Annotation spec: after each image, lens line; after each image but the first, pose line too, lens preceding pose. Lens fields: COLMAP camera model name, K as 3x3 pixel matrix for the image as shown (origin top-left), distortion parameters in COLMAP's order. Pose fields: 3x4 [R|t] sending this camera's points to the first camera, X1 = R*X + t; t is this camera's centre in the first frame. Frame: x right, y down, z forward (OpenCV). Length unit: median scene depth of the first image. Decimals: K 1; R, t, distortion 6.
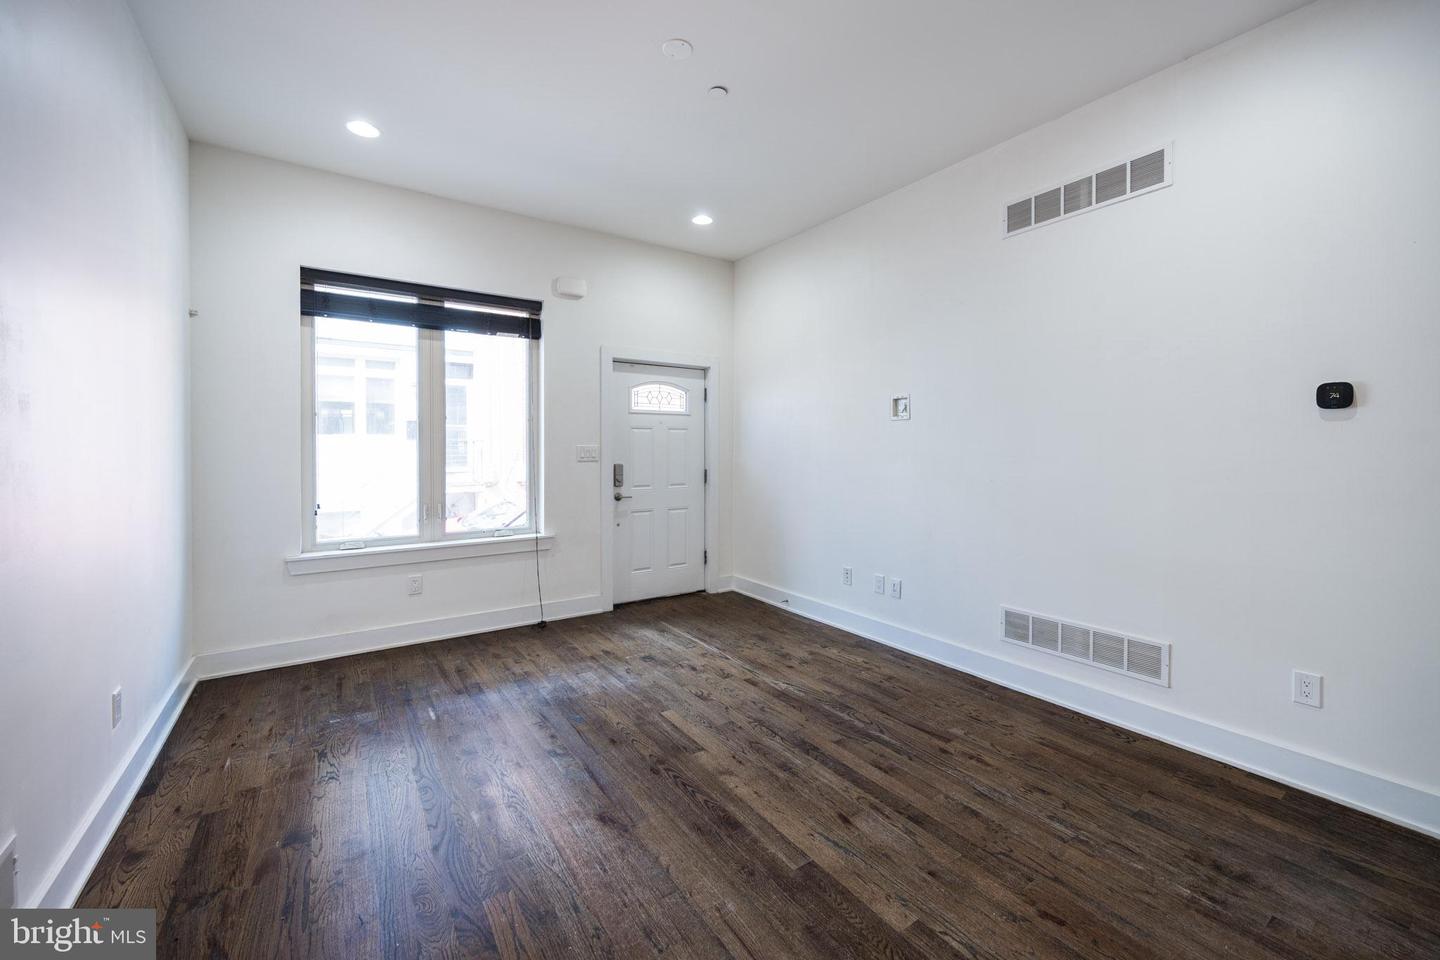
lens RADIAL K [[587.5, 0, 722.6], [0, 587.5, 458.1], [0, 0, 1]] dist [0.000191, 0.000041]
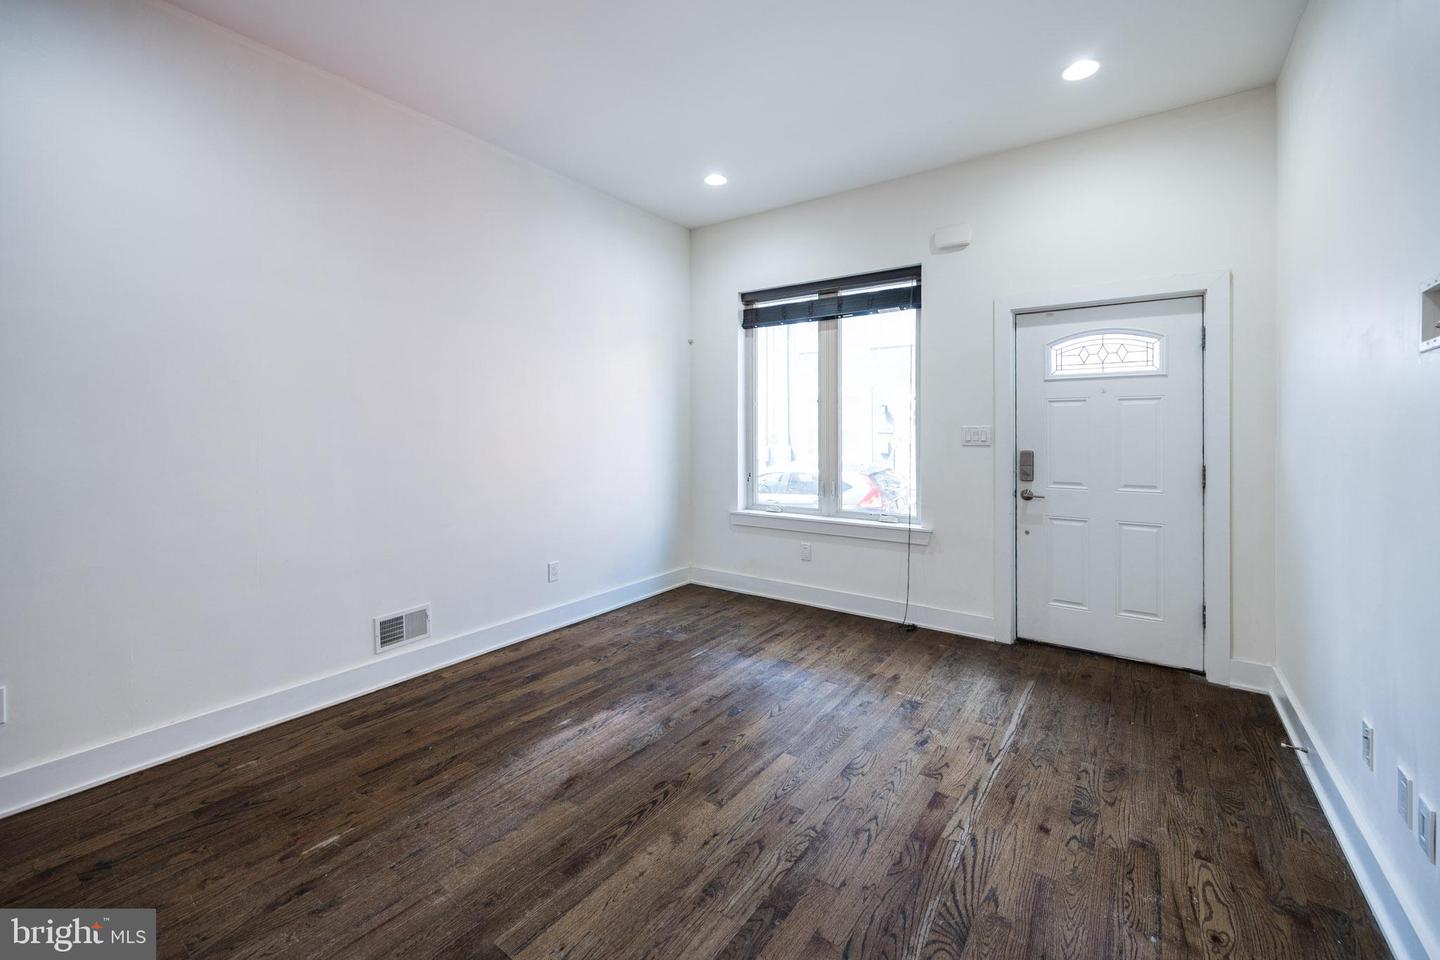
lens RADIAL K [[580.1, 0, 720.6], [0, 580.1, 431.2], [0, 0, 1]] dist [0.000094, -0.000080]
pose [[0.345396, 0.003545, -0.938450, 0.489184], [-0.013995, 0.999901, -0.001374, -0.010857], [0.938353, 0.013609, 0.345411, 0.495368]]
